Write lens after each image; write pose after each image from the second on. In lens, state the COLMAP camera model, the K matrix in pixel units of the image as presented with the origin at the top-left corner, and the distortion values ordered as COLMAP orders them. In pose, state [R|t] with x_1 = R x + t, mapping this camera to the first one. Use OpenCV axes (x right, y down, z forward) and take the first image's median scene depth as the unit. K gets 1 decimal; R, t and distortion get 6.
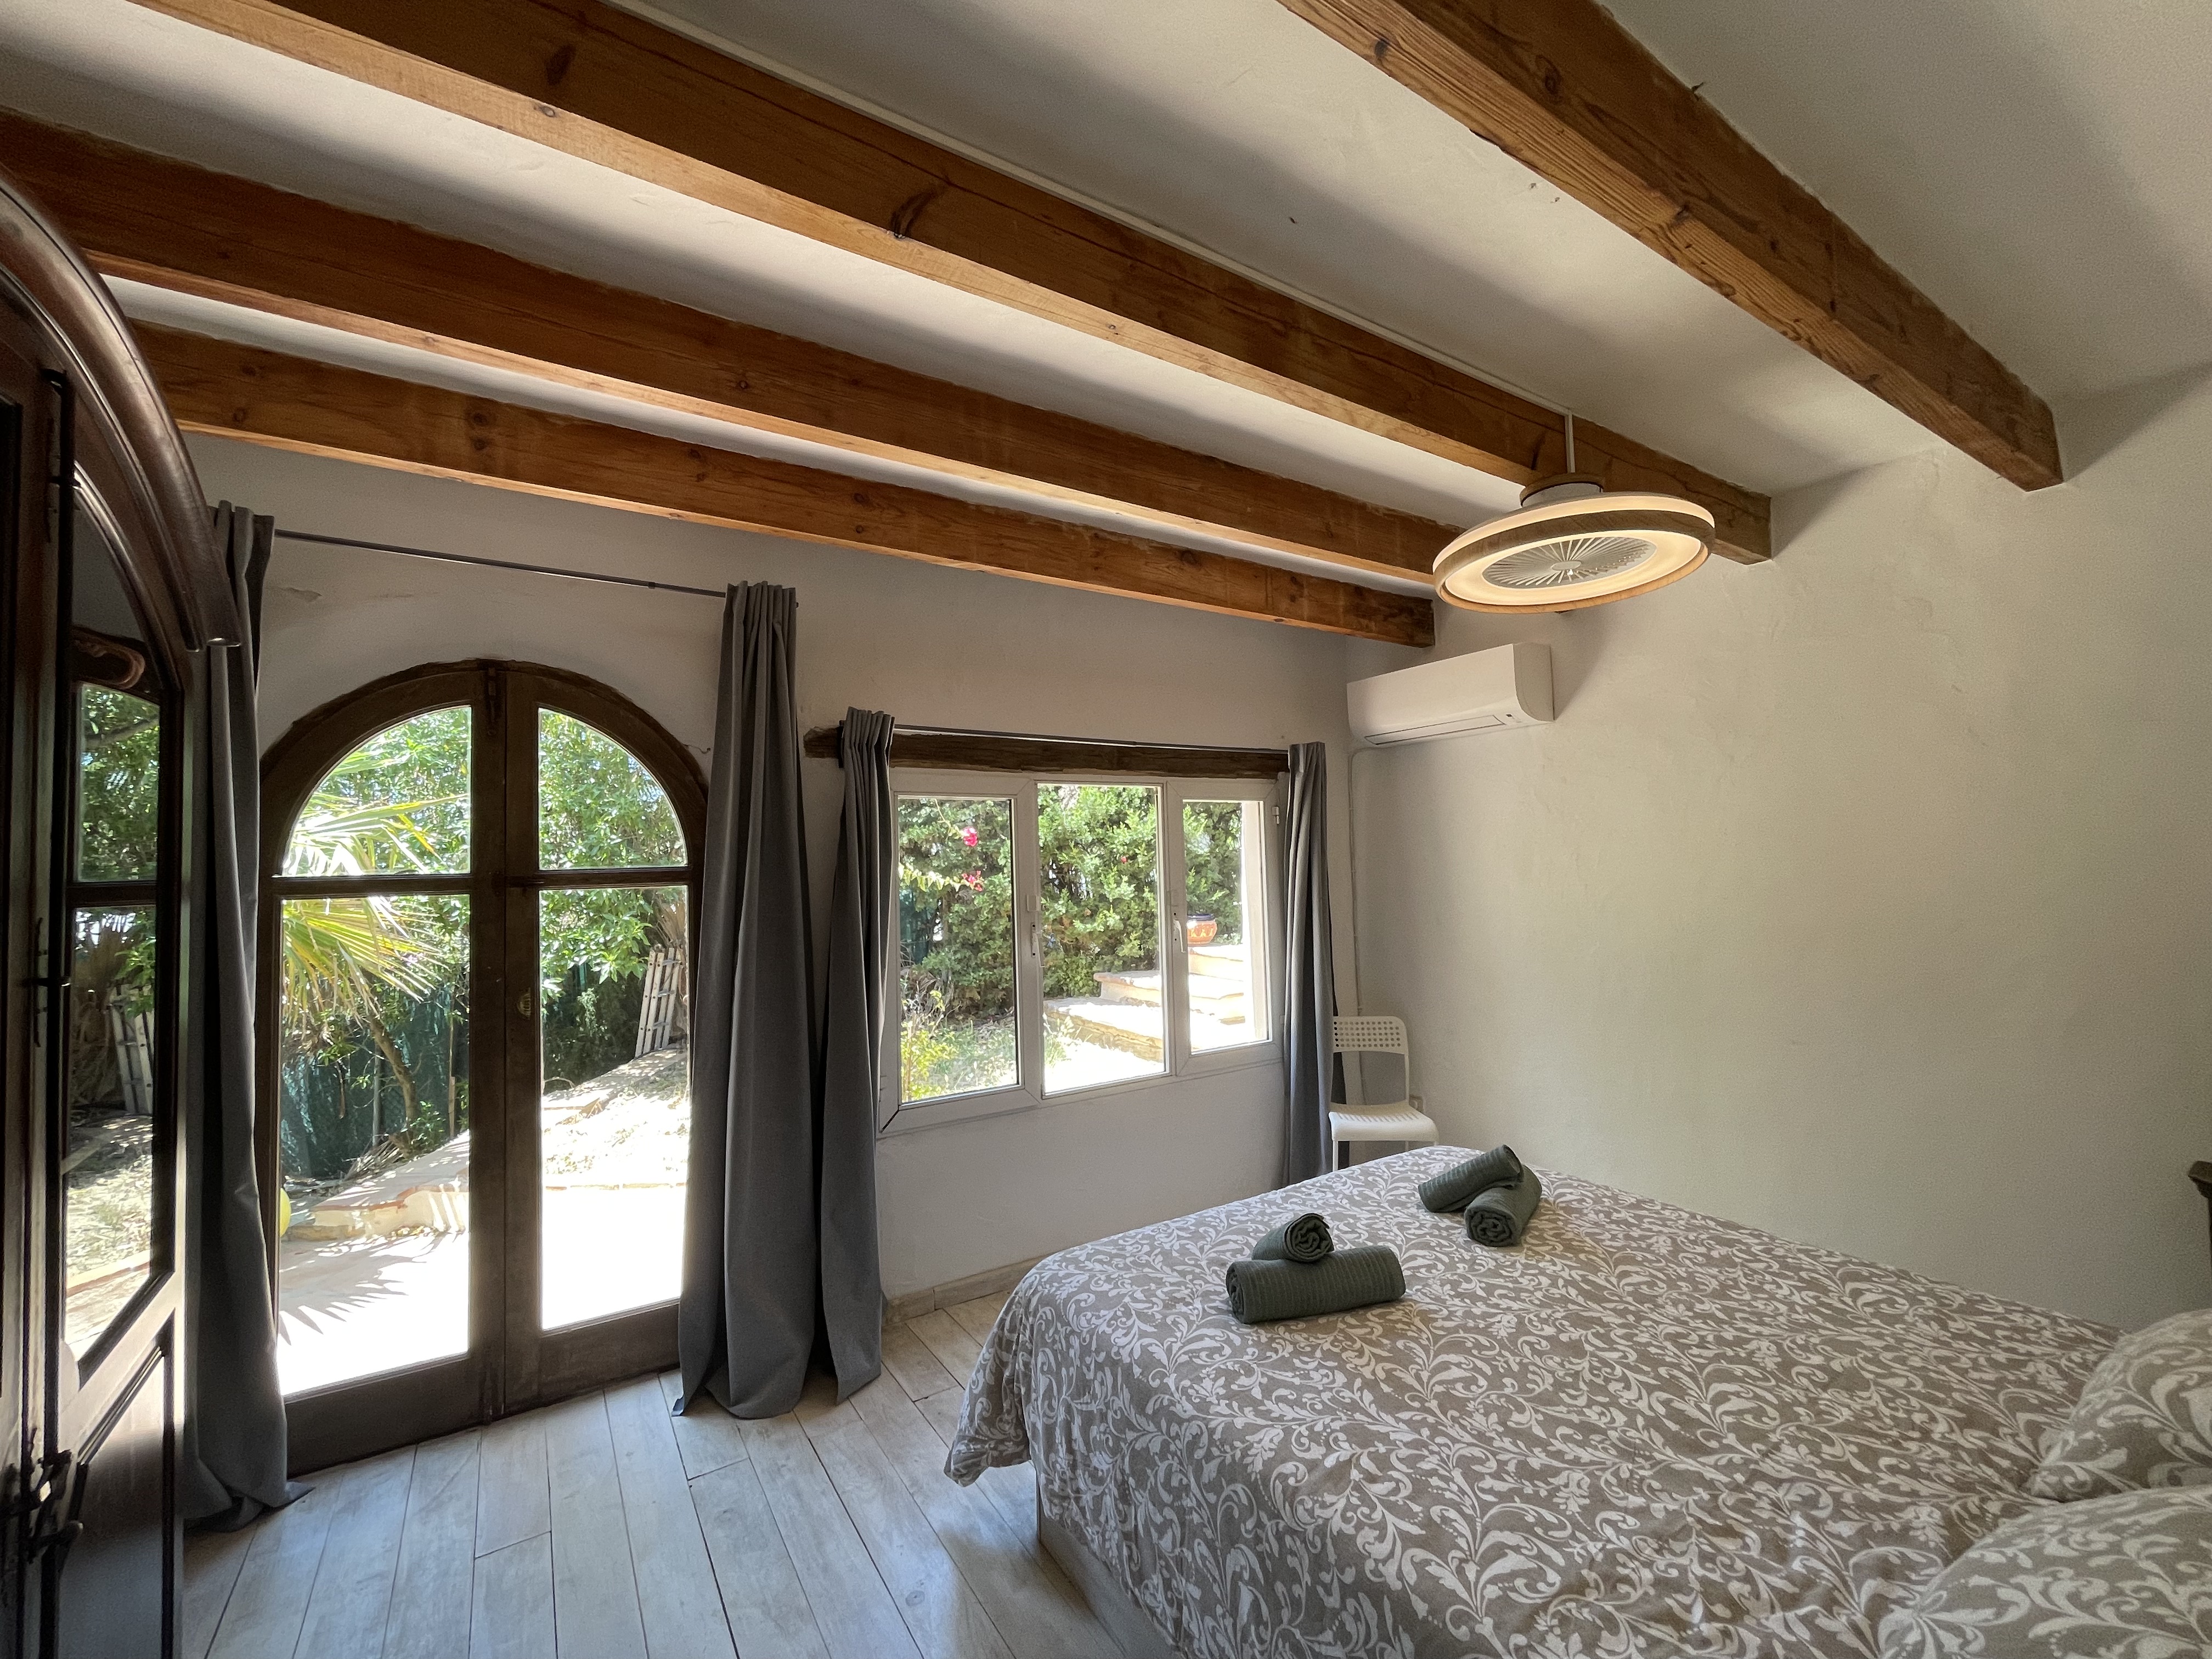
lens RADIAL K [[902.2, 0, 1095.9], [0, 902.2, 825.8], [0, 0, 1]] dist [0.002618, 0.000585]
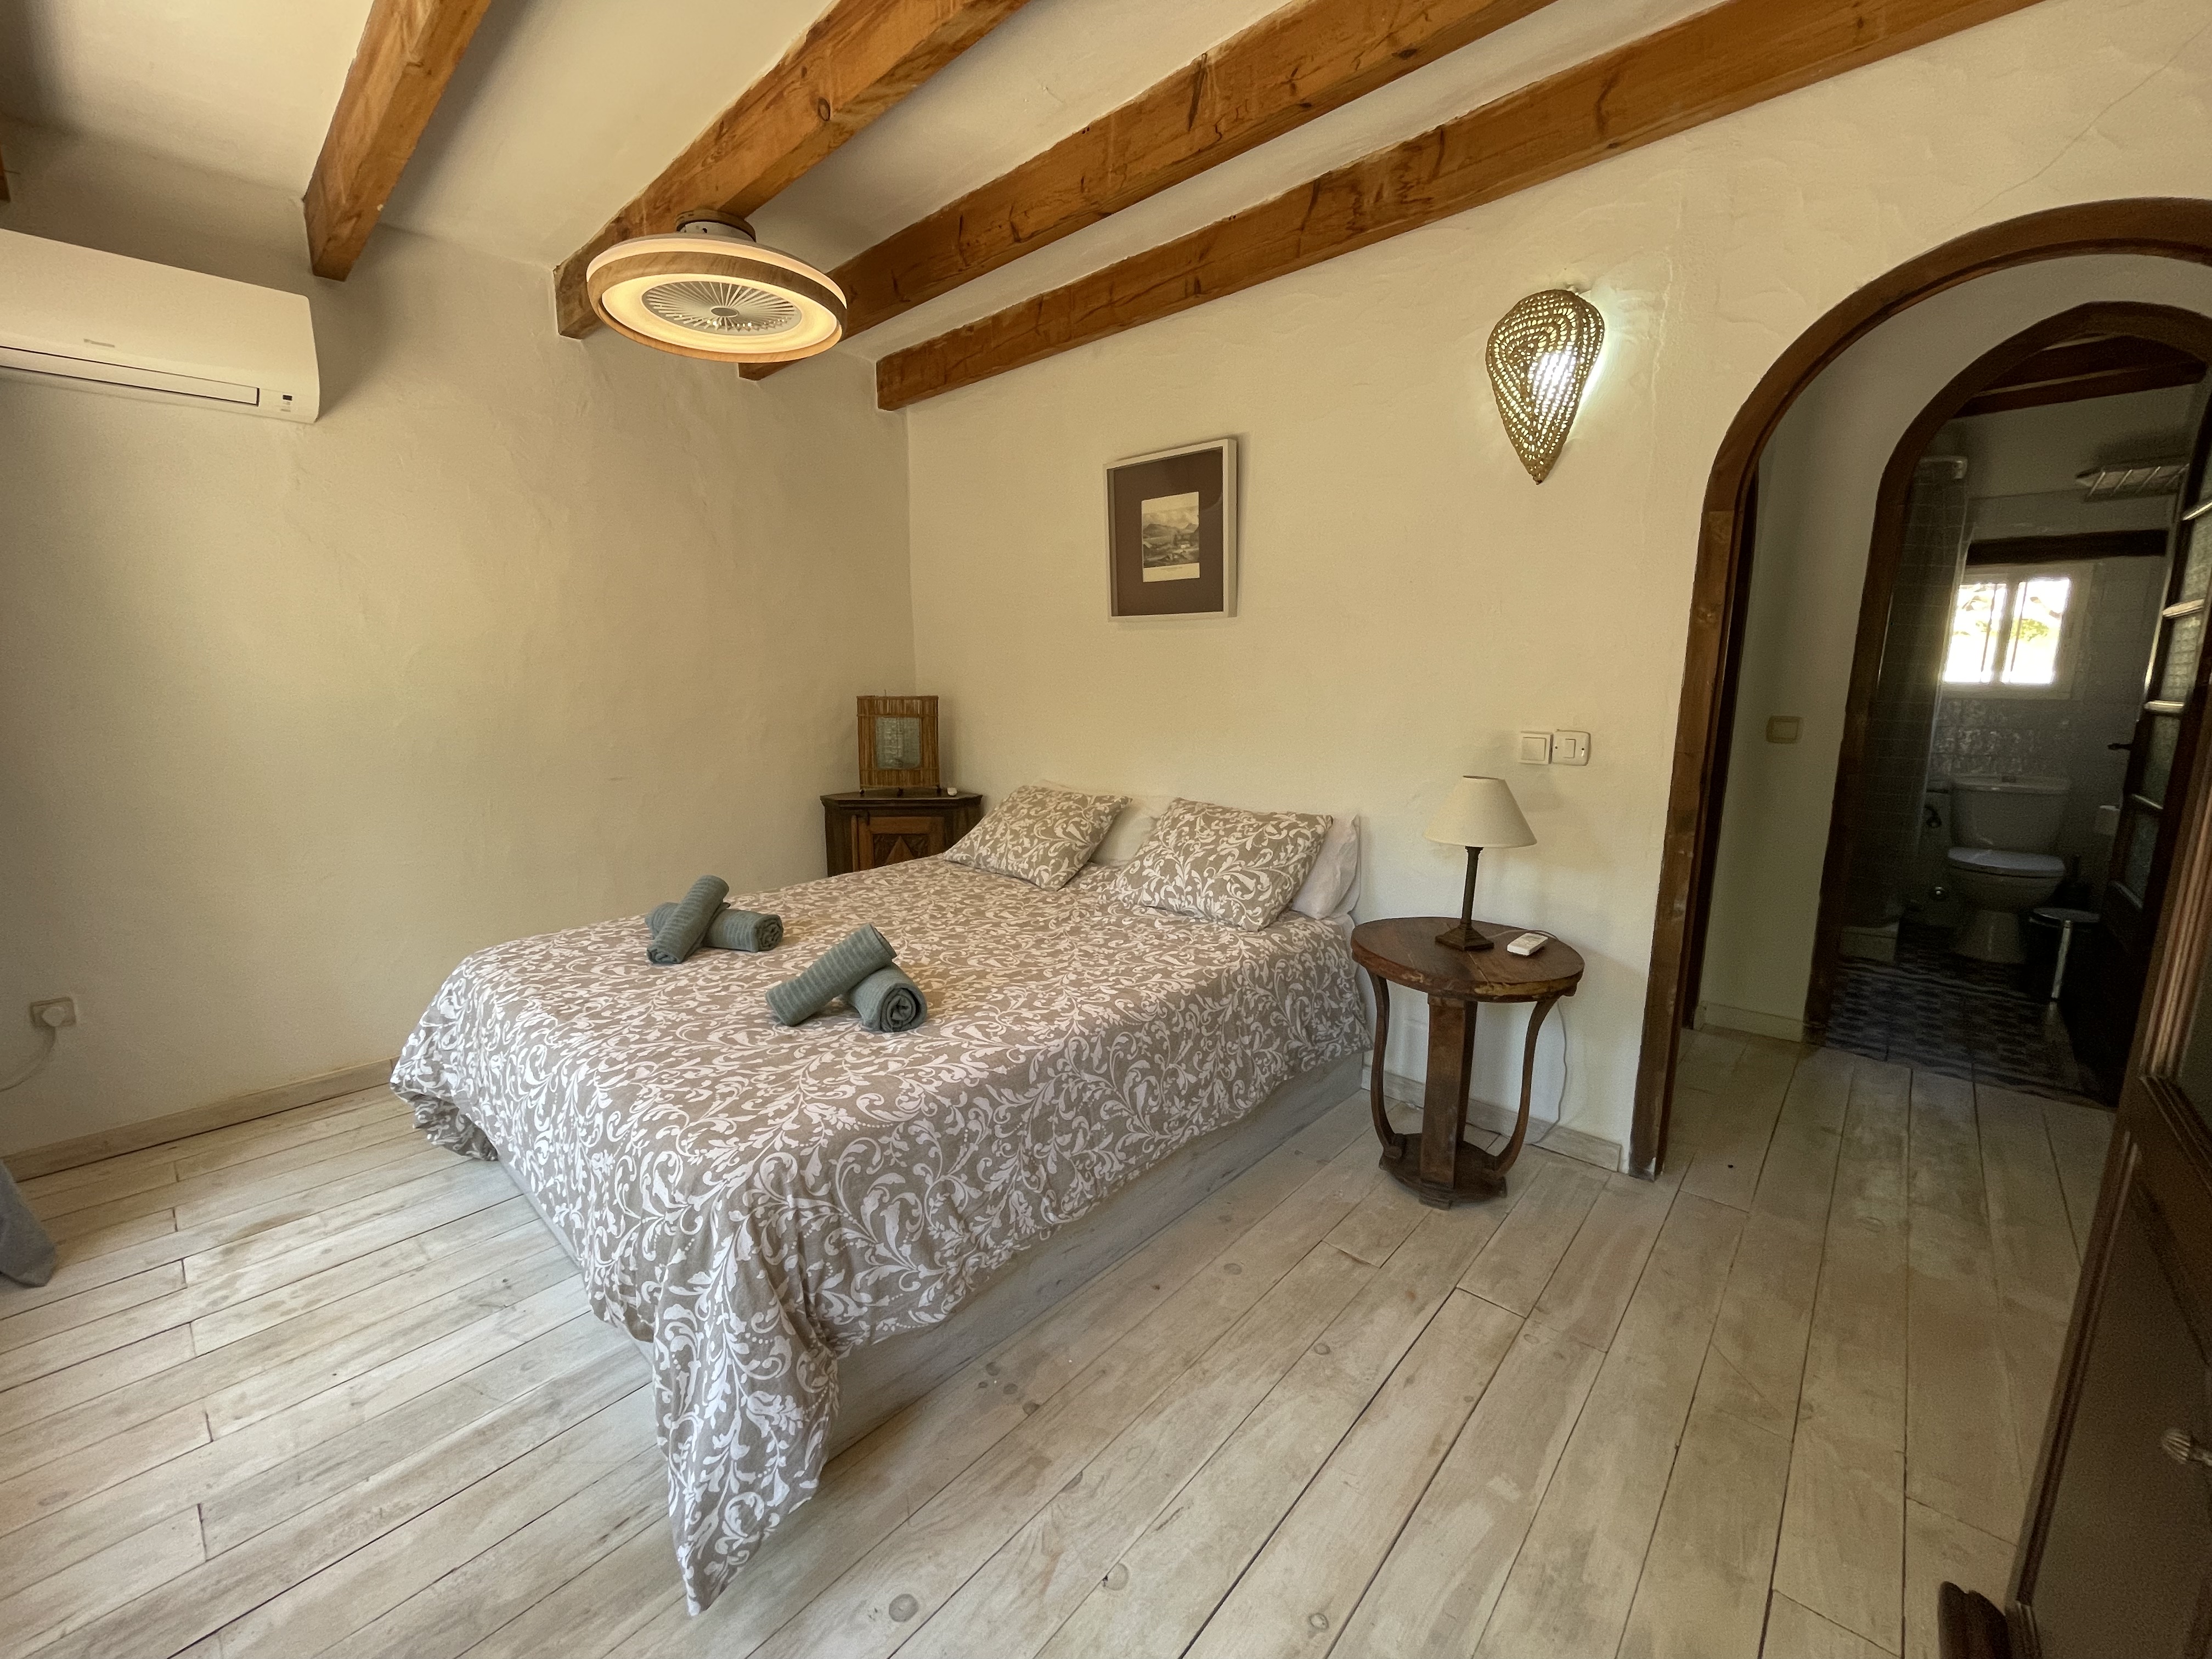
lens RADIAL K [[902.2, 0, 1104.9], [0, 902.2, 830.9], [0, 0, 1]] dist [0.002618, 0.000585]
pose [[-0.289078, -0.139417, 0.947099, -0.935844], [-0.037171, 0.990227, 0.134420, 0.206774], [-0.956584, 0.003653, -0.291435, 1.222429]]
